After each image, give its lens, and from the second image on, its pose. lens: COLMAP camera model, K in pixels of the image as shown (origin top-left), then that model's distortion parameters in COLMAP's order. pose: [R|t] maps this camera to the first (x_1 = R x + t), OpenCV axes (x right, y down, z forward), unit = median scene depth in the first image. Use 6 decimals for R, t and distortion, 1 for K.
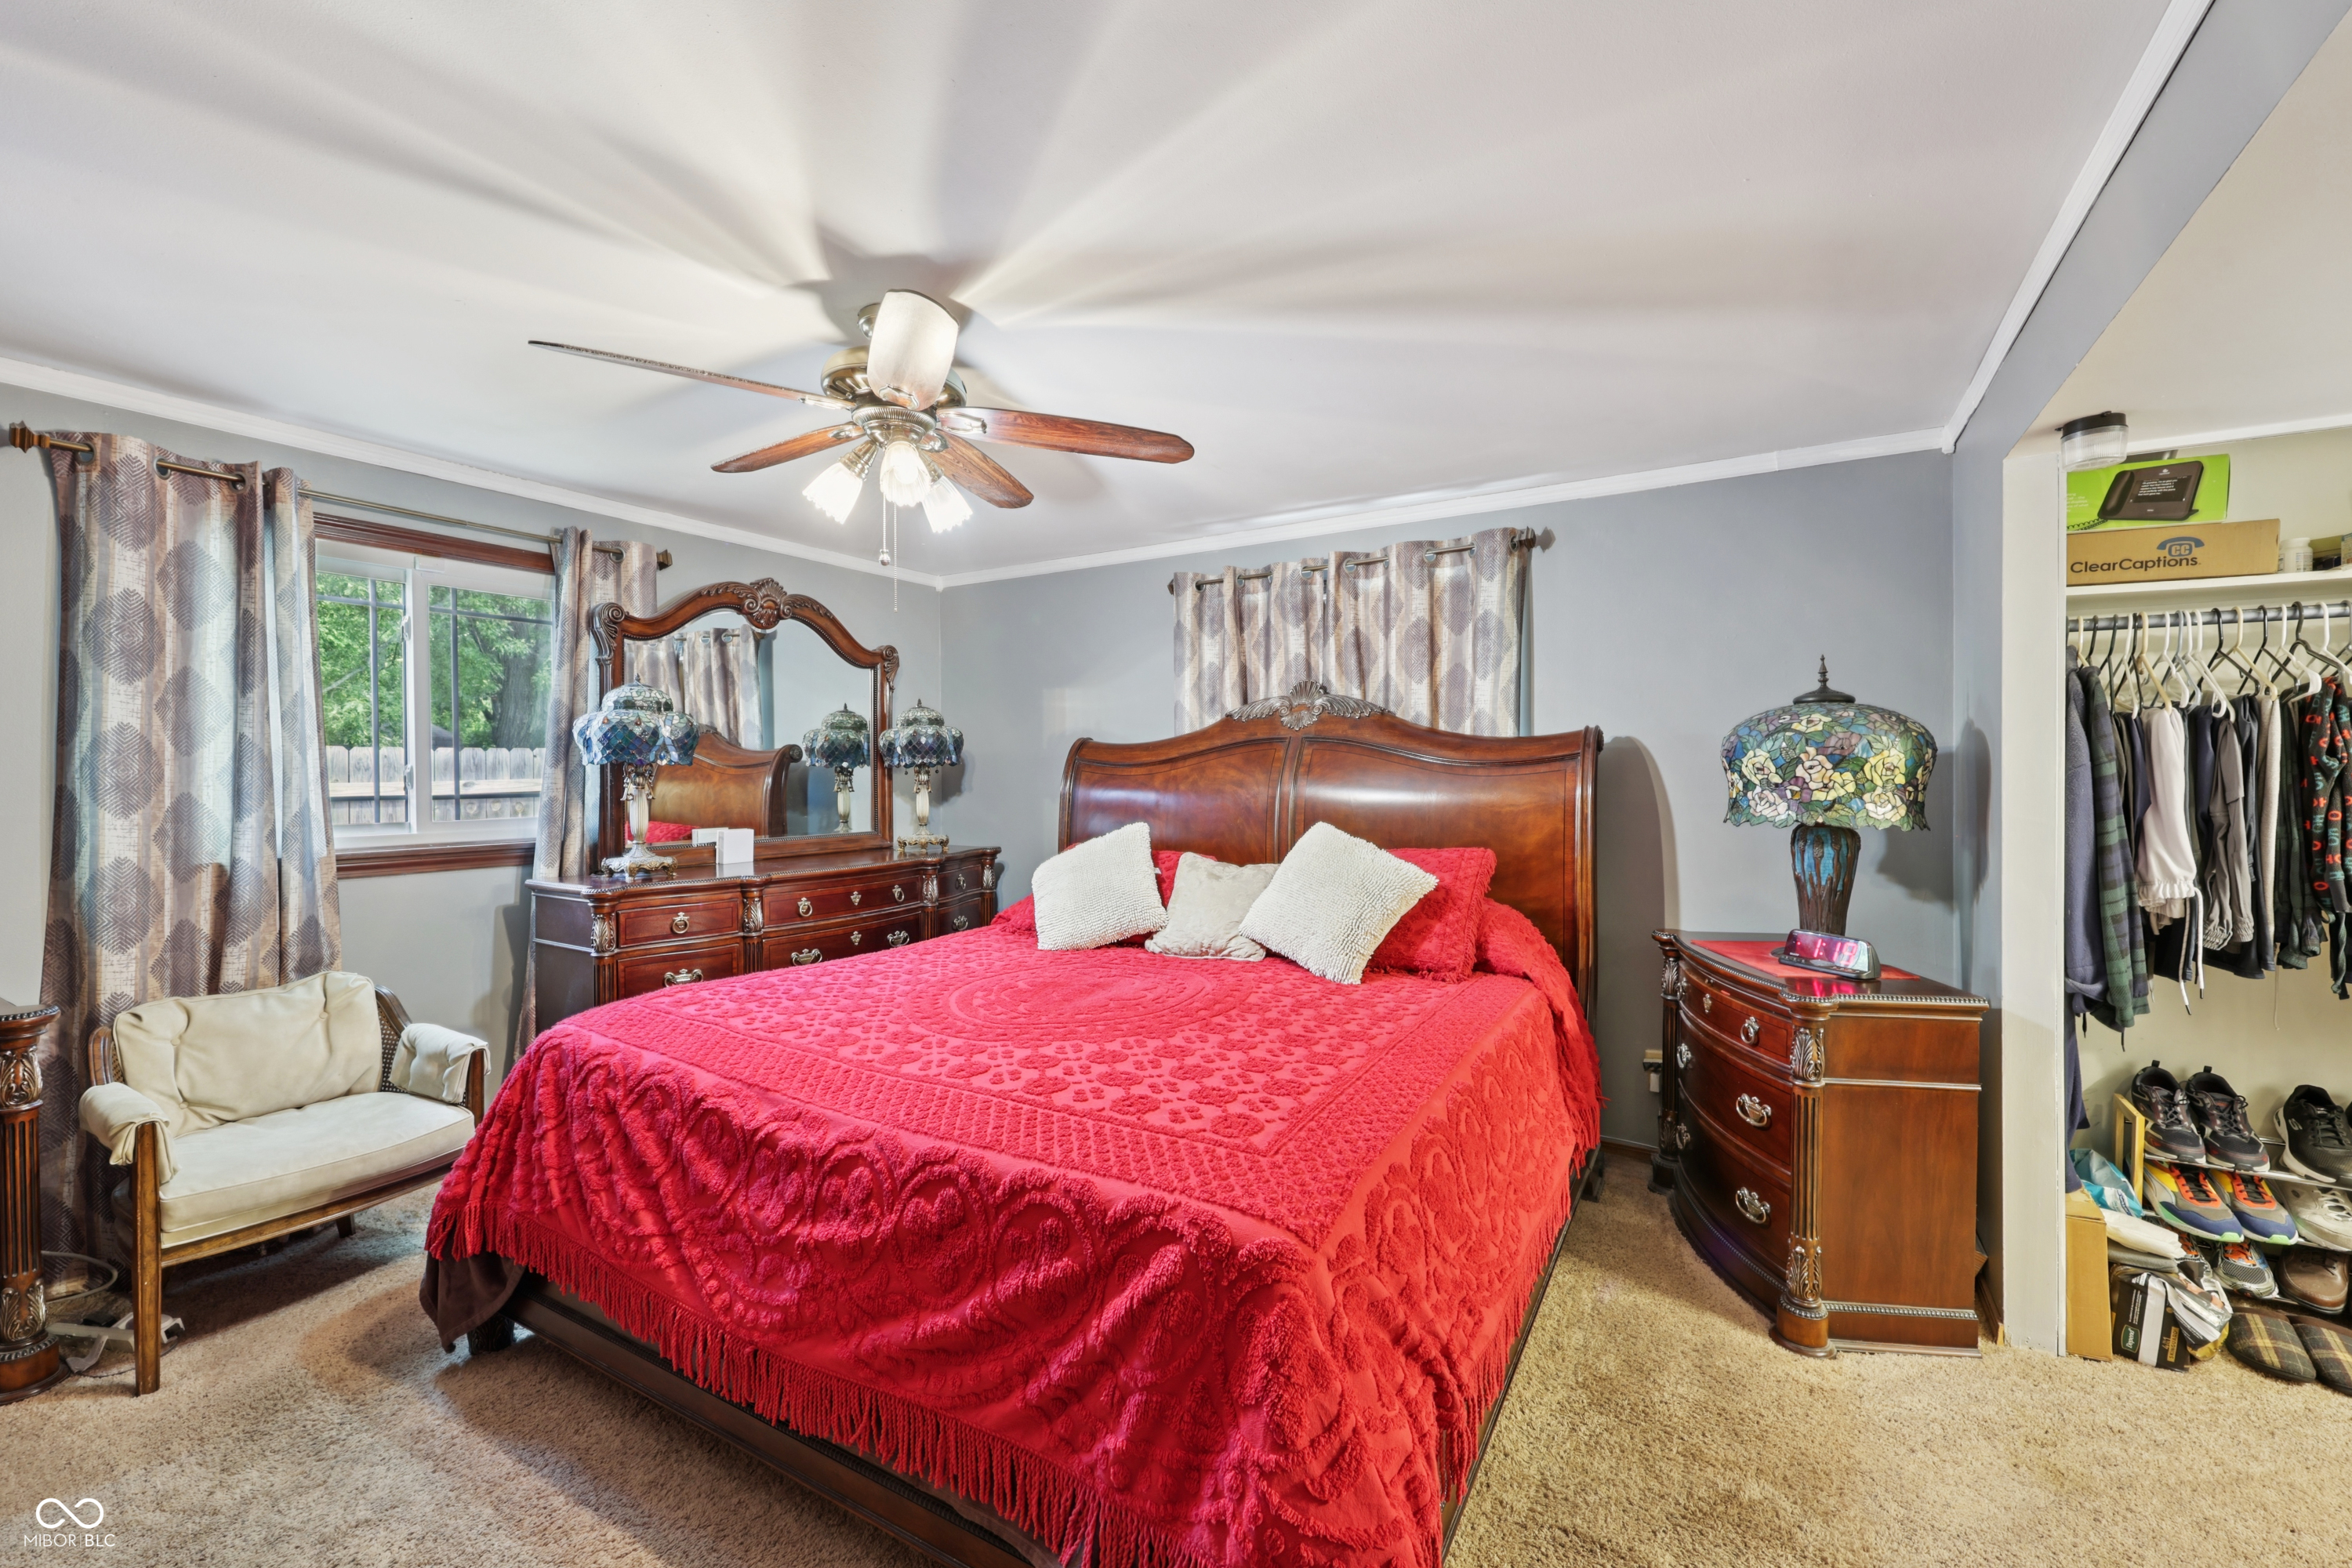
lens RADIAL K [[948.7, 0, 1175.9], [0, 948.7, 785.0], [0, 0, 1]] dist [-0.002802, 0.000481]
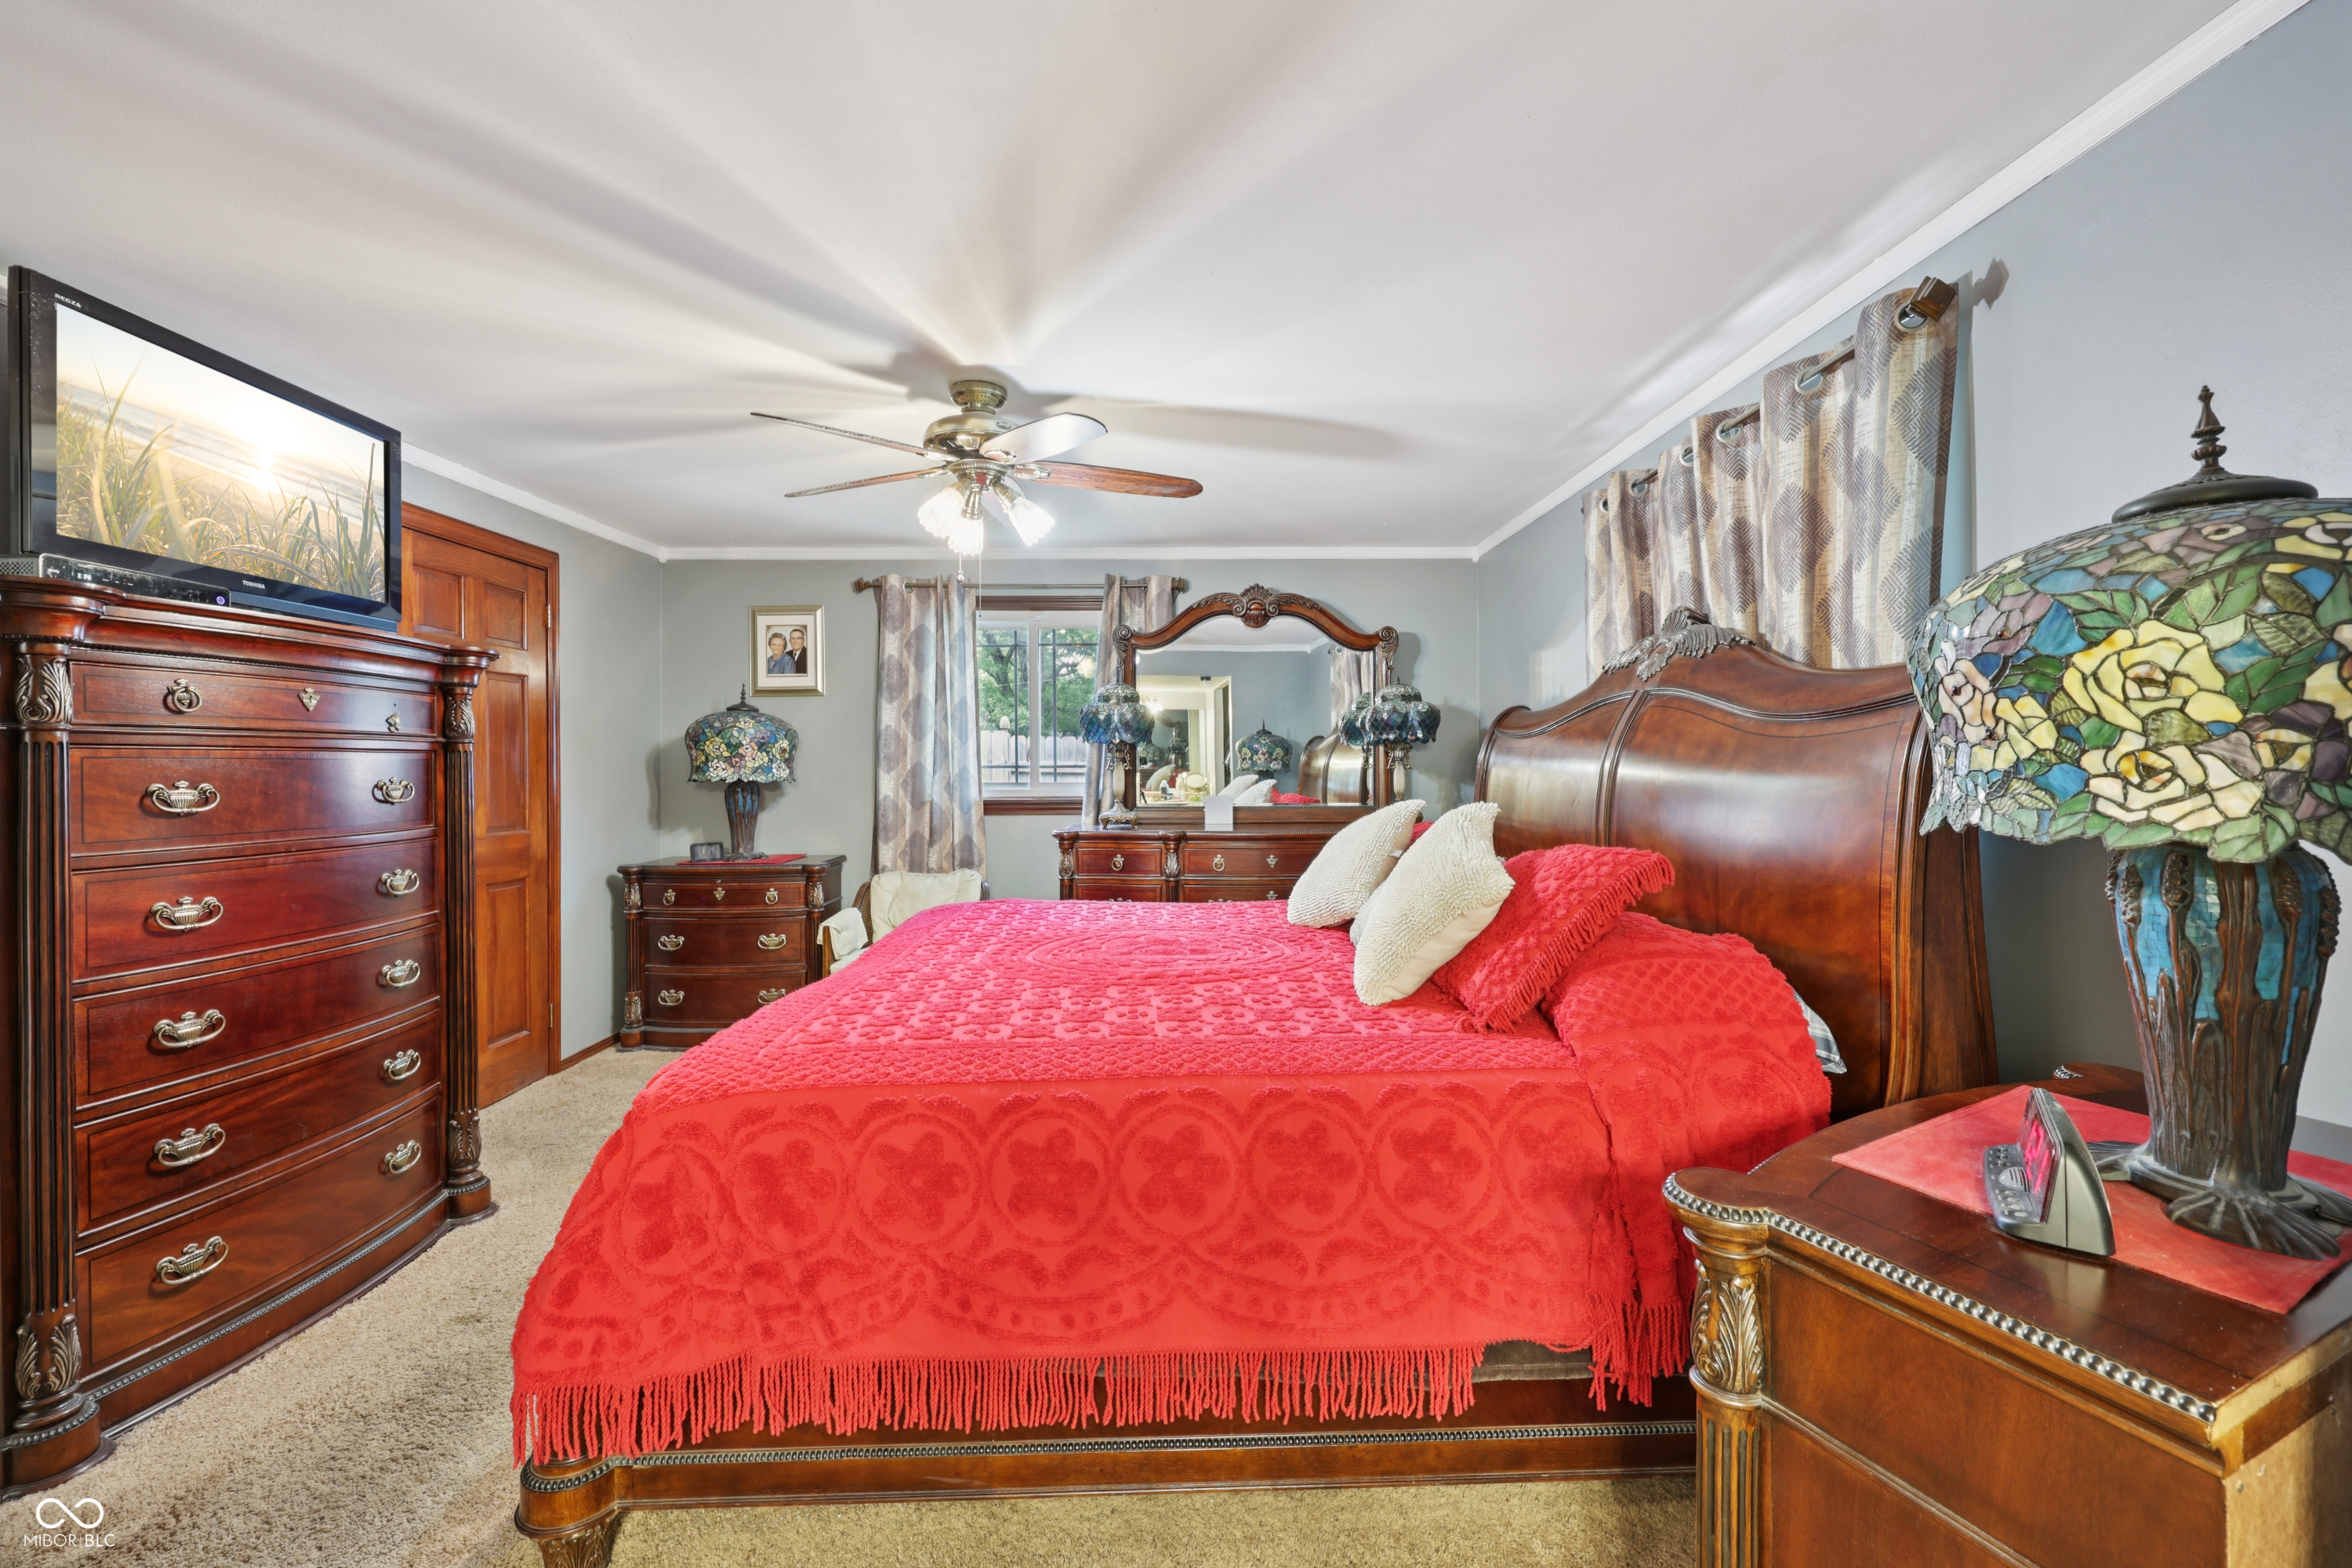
lens RADIAL K [[948.7, 0, 1183.6], [0, 948.7, 766.7], [0, 0, 1]] dist [-0.002802, 0.000481]
pose [[0.531813, 0.002971, -0.846857, 0.694123], [-0.010170, 0.999944, -0.002879, 0.016109], [0.846801, 0.010144, 0.531814, 0.406251]]
